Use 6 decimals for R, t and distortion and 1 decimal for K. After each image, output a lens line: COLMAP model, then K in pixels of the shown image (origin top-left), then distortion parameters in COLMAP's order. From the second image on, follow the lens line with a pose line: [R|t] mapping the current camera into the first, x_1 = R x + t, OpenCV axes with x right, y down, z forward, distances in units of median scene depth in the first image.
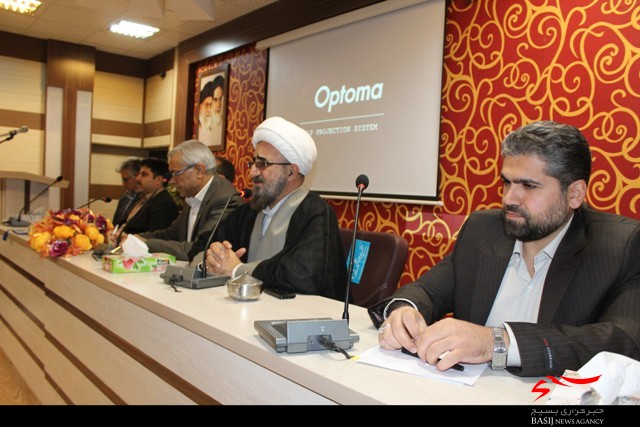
lens RADIAL K [[533.2, 0, 320.0], [0, 533.2, 213.5], [0, 0, 1]] dist [-0.172656, 0.178375]
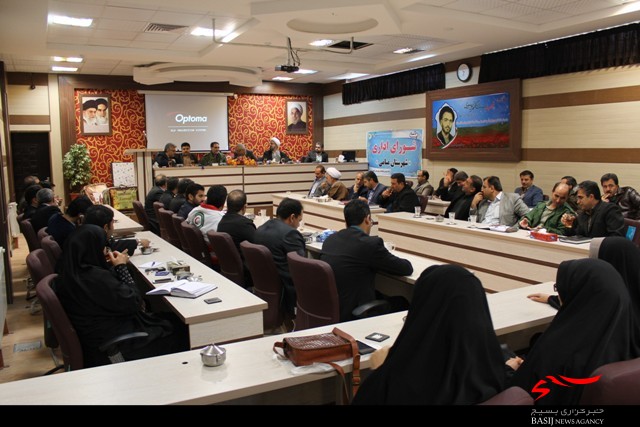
lens RADIAL K [[533.2, 0, 320.0], [0, 533.2, 213.5], [0, 0, 1]] dist [-0.172656, 0.178375]
pose [[0.212915, -0.171227, 0.961950, -3.336689], [0.056667, 0.985032, 0.162793, -0.162744], [-0.975426, 0.019849, 0.219431, -0.453051]]
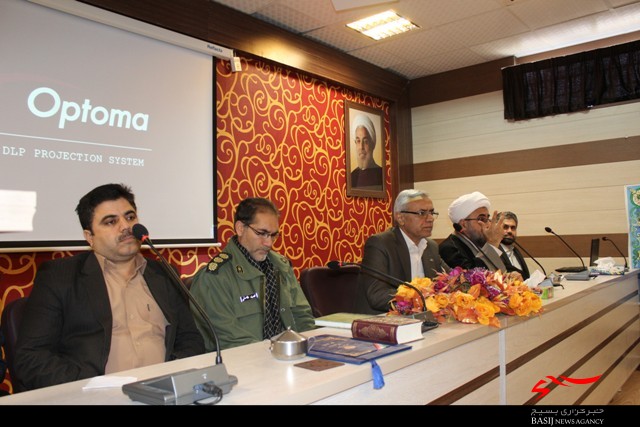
lens RADIAL K [[533.2, 0, 320.0], [0, 533.2, 213.5], [0, 0, 1]] dist [-0.172656, 0.178375]
pose [[-0.151083, -0.003532, 0.988515, -0.879493], [0.047586, 0.998808, 0.010842, -0.084800], [-0.987375, 0.048678, -0.150734, 0.944602]]
